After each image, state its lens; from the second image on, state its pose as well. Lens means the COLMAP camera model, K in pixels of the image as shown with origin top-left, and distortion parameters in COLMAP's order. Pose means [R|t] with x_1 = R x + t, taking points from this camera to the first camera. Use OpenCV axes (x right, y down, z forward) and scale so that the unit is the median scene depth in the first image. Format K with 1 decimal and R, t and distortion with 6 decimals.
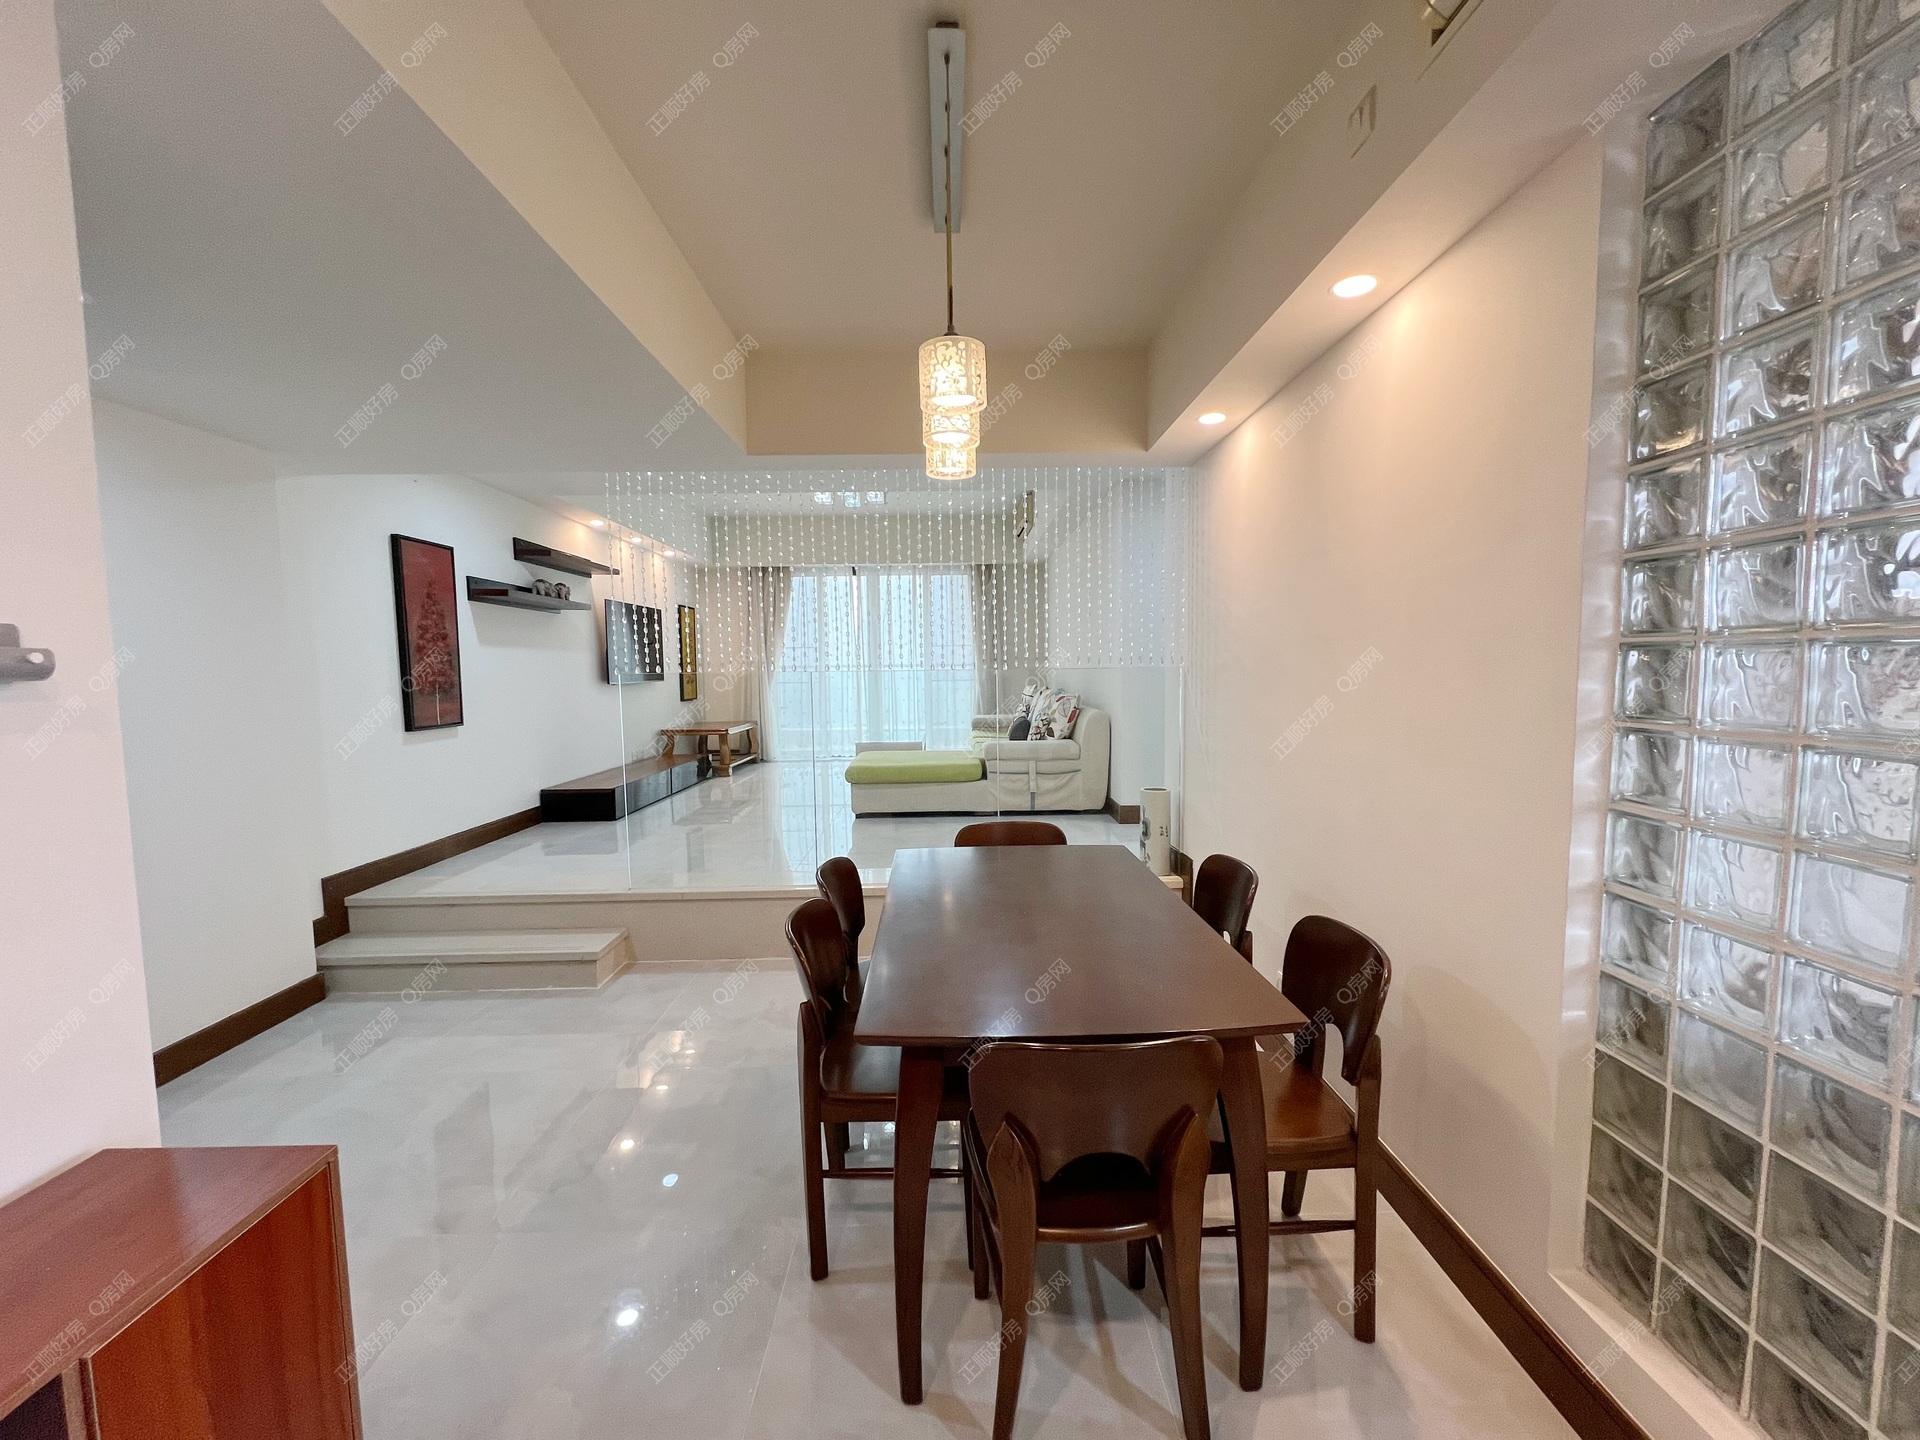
lens RADIAL K [[767.4, 0, 951.7], [0, 767.4, 715.8], [0, 0, 1]] dist [0.001364, -0.000055]
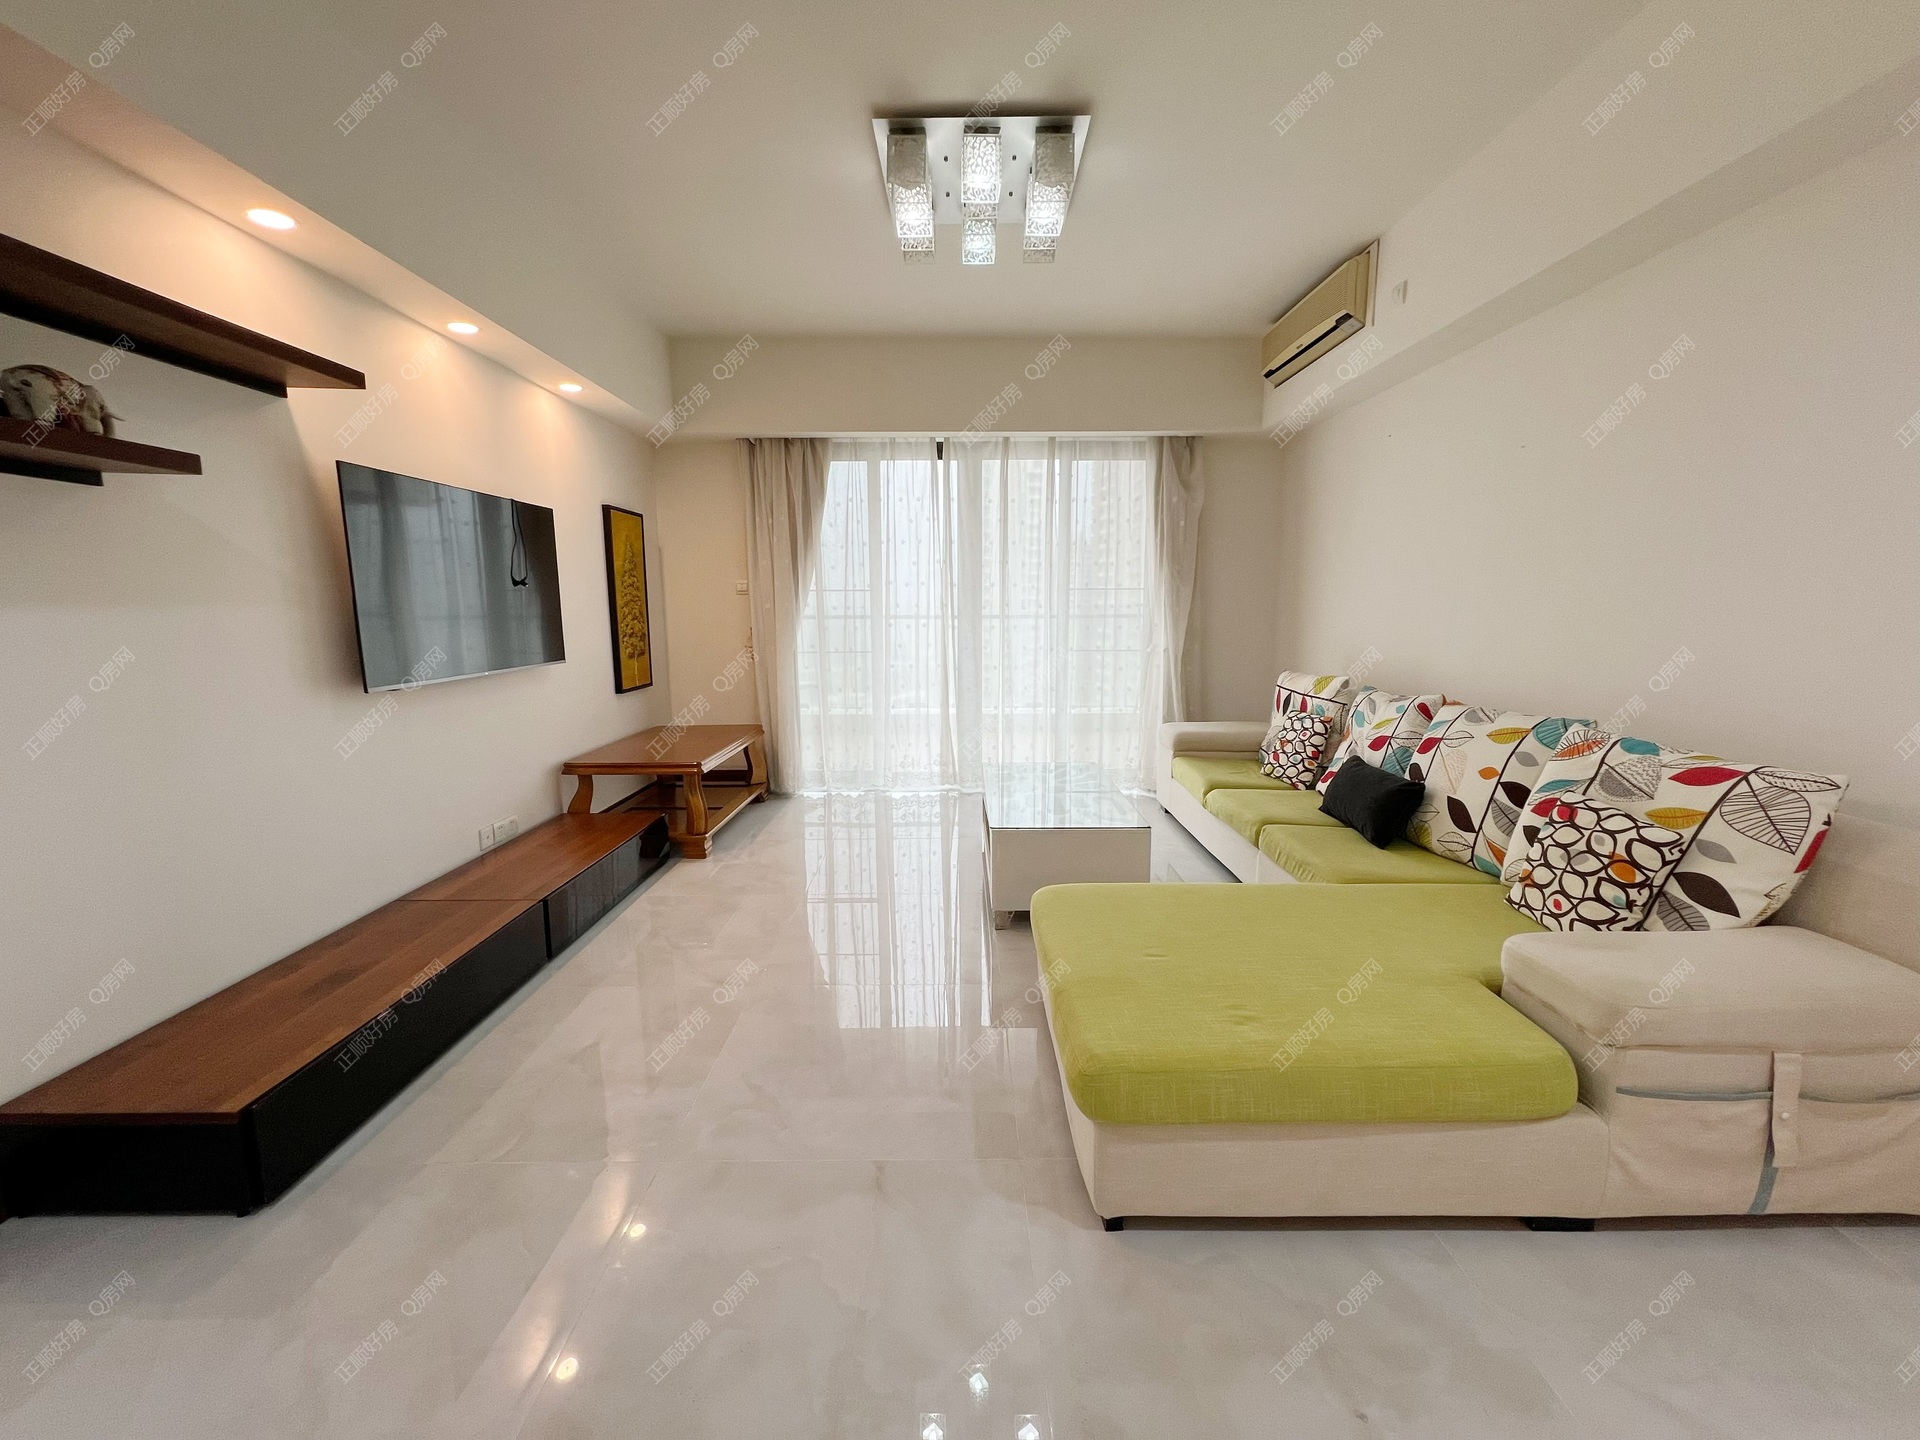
lens RADIAL K [[767.4, 0, 976.1], [0, 767.4, 723.8], [0, 0, 1]] dist [0.001364, -0.000055]
pose [[0.999889, 0.010075, 0.010995, -0.123060], [-0.011018, 0.995938, 0.089369, -0.051284], [-0.010050, -0.089480, 0.995938, 0.511554]]
